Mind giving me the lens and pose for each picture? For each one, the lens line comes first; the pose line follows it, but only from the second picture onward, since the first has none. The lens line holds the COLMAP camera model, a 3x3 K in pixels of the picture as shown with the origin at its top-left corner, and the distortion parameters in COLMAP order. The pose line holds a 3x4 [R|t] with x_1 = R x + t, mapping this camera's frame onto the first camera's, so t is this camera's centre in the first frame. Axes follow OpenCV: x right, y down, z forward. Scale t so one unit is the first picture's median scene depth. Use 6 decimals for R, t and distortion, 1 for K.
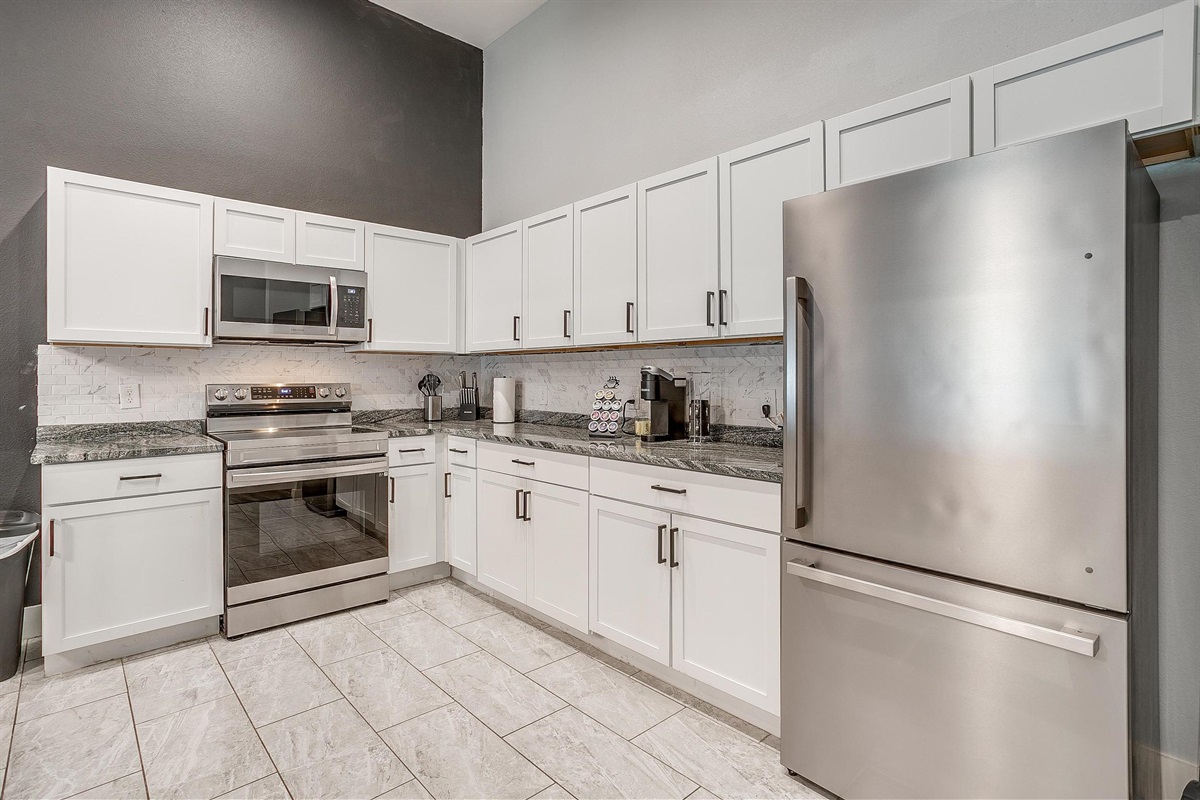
lens RADIAL K [[597.1, 0, 584.7], [0, 597.1, 372.8], [0, 0, 1]] dist [-0.032243, 0.023730]
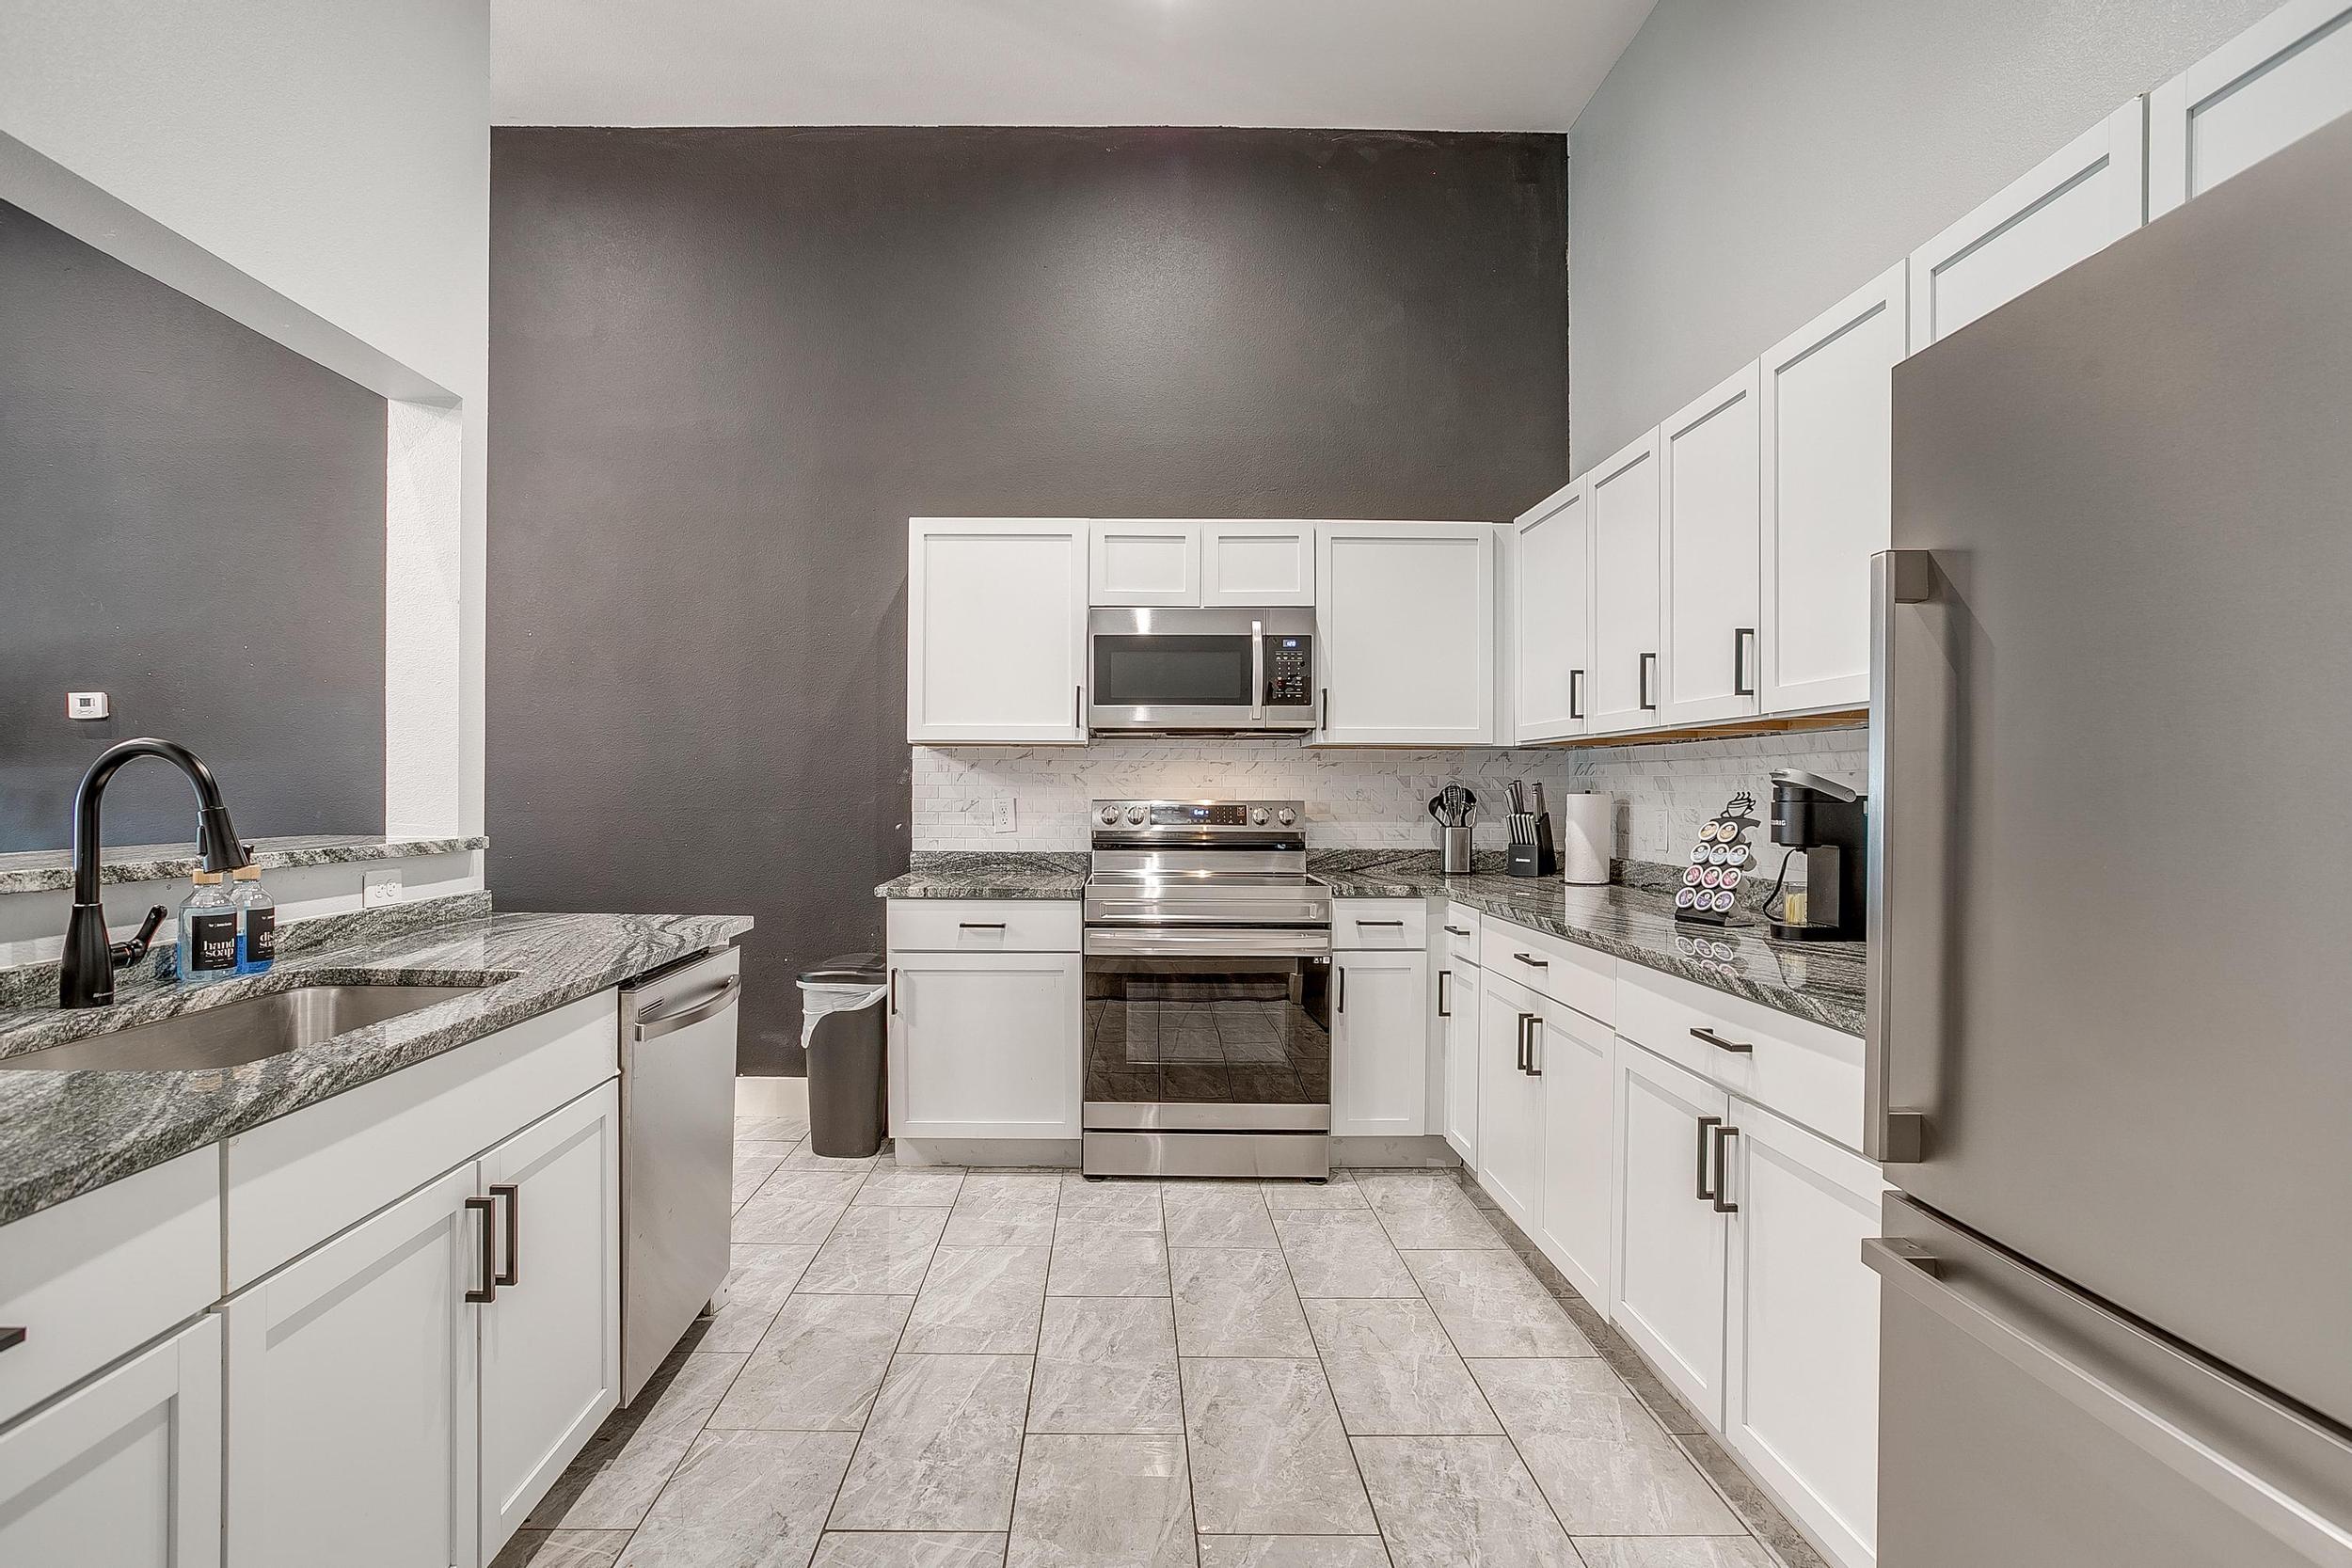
lens RADIAL K [[1170.3, 0, 1098.0], [0, 1170.3, 789.6], [0, 0, 1]] dist [-0.051413, 0.025444]
pose [[0.739362, 0.004783, -0.673292, 0.274029], [-0.001211, 0.999983, 0.005774, 0.000097], [0.673308, -0.003454, 0.739354, 0.025153]]
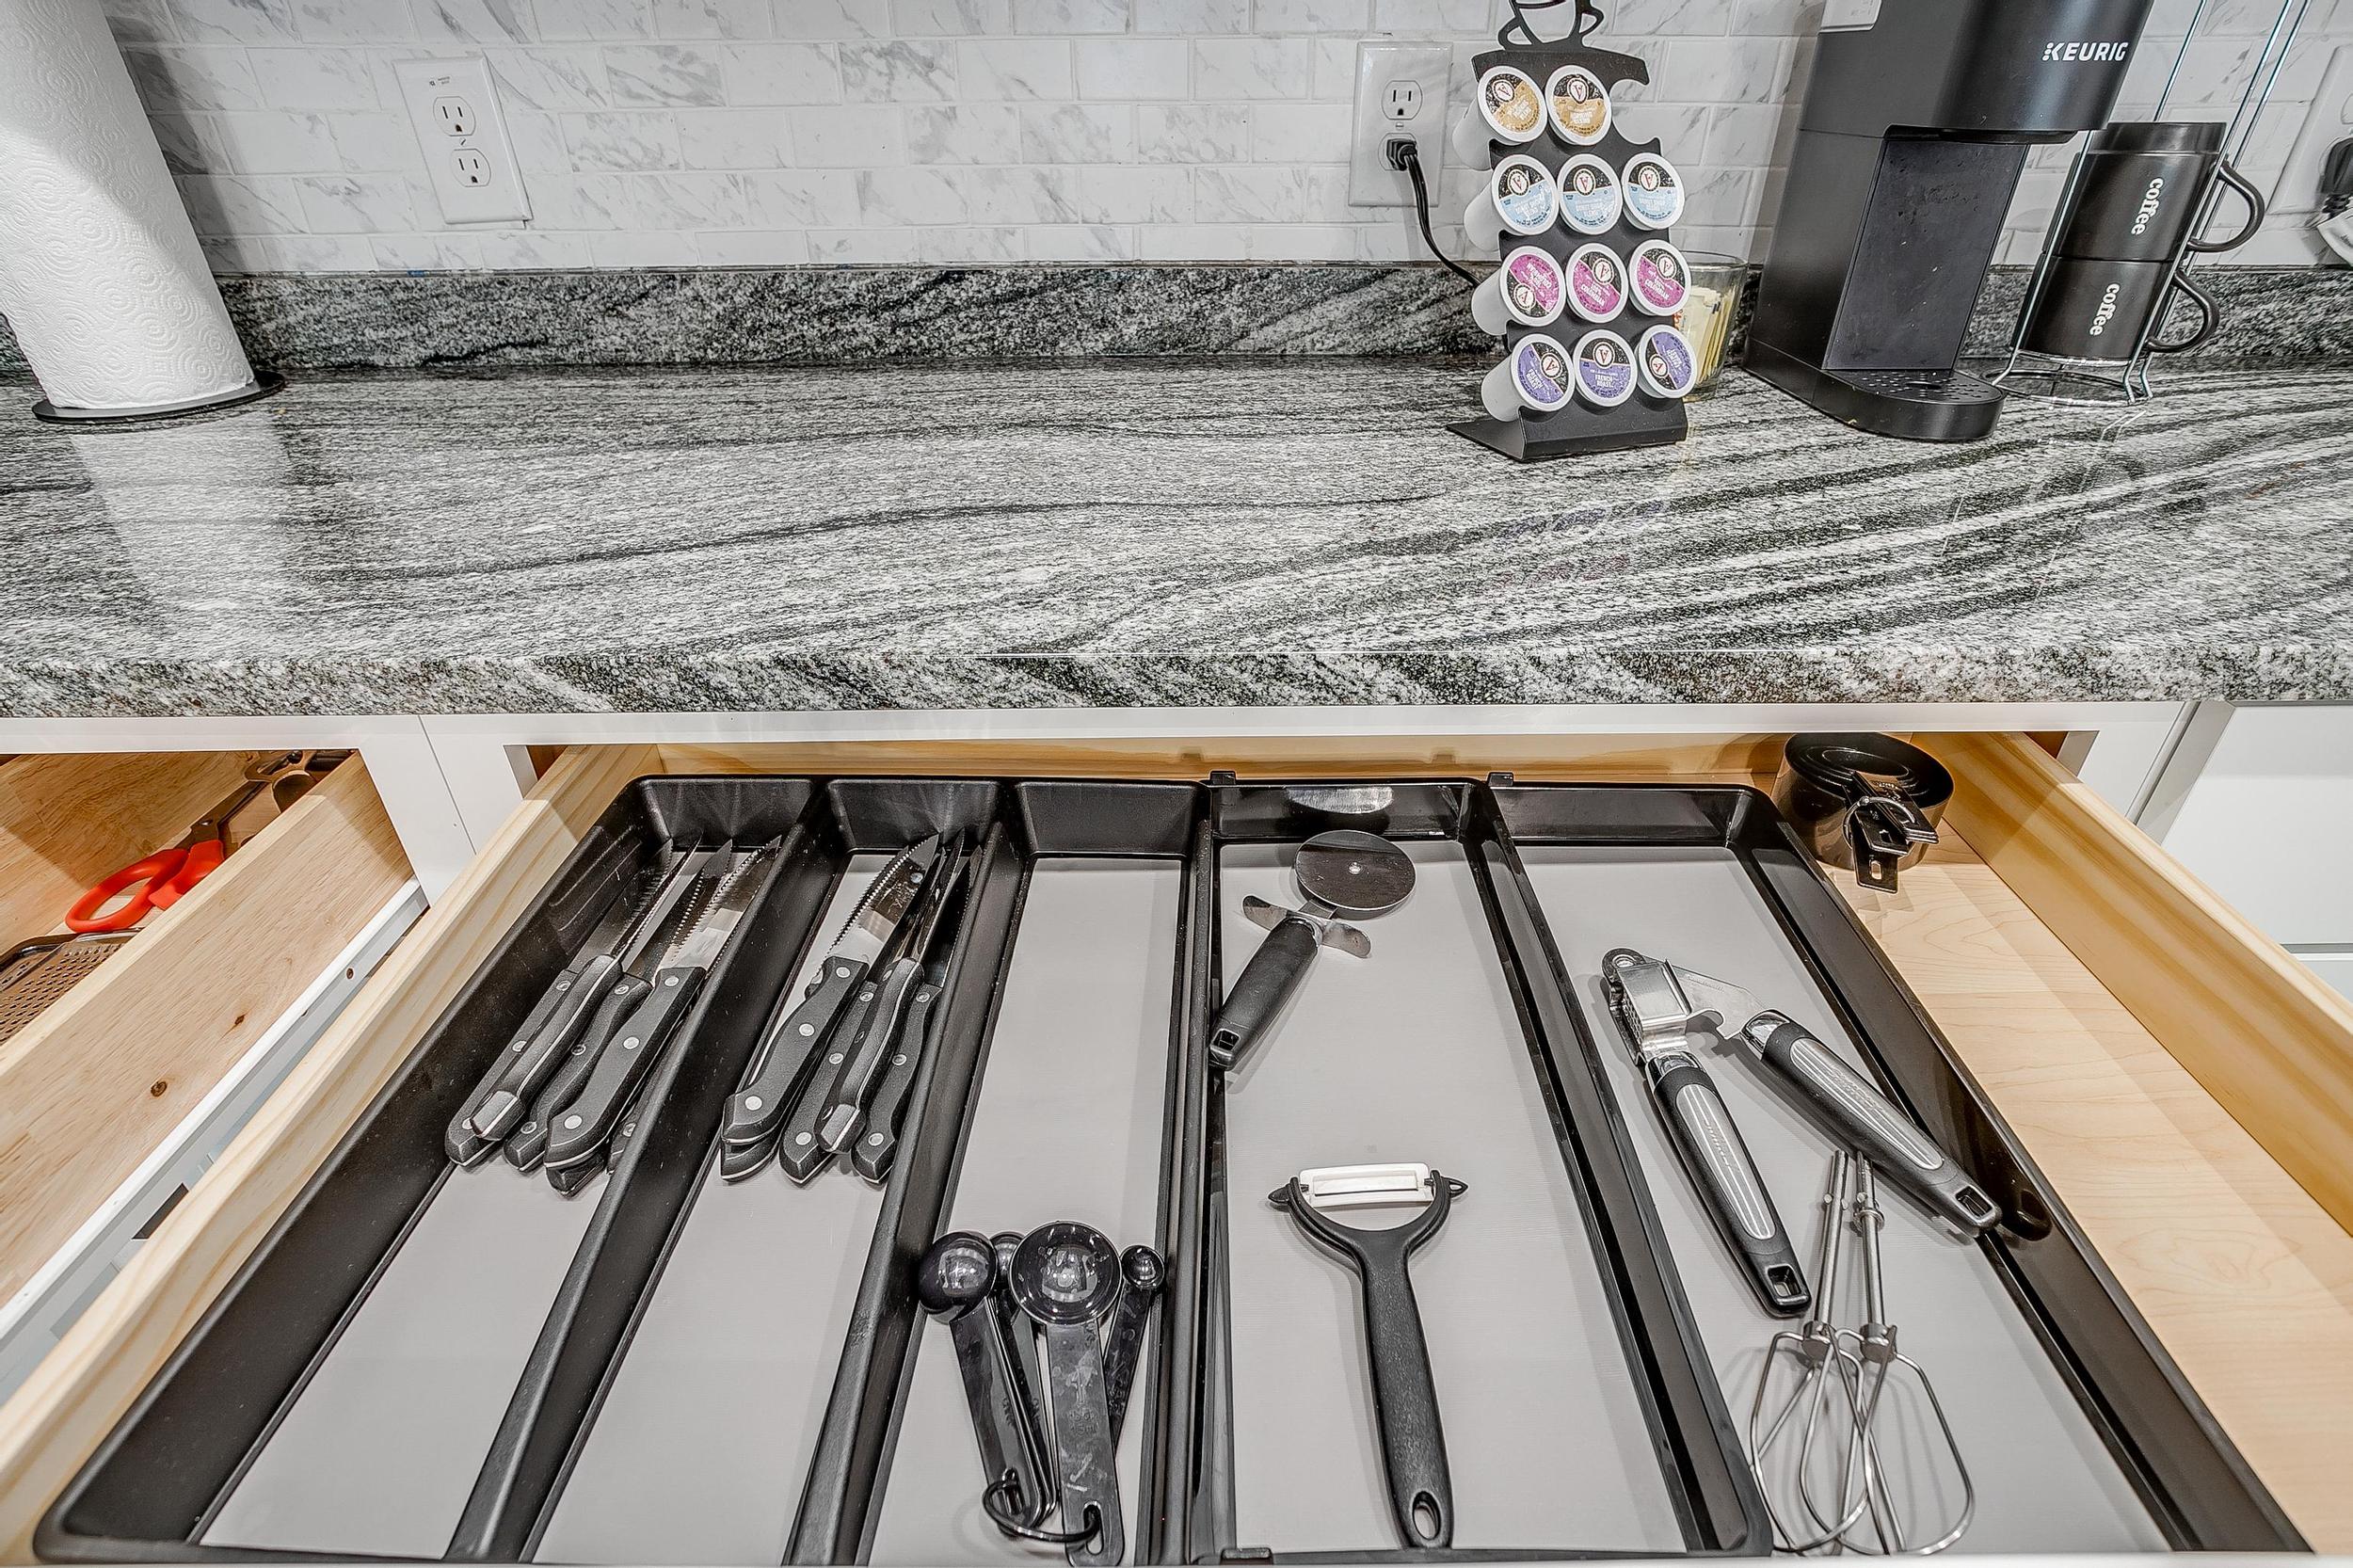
lens RADIAL K [[1170.9, 0, 1186.9], [0, 1170.9, 767.7], [0, 0, 1]] dist [-0.051413, 0.025444]
pose [[0.657728, -0.396149, 0.640672, -0.231859], [0.000795, 0.850902, 0.525325, 0.027876], [-0.753255, -0.345011, 0.559977, 0.875029]]
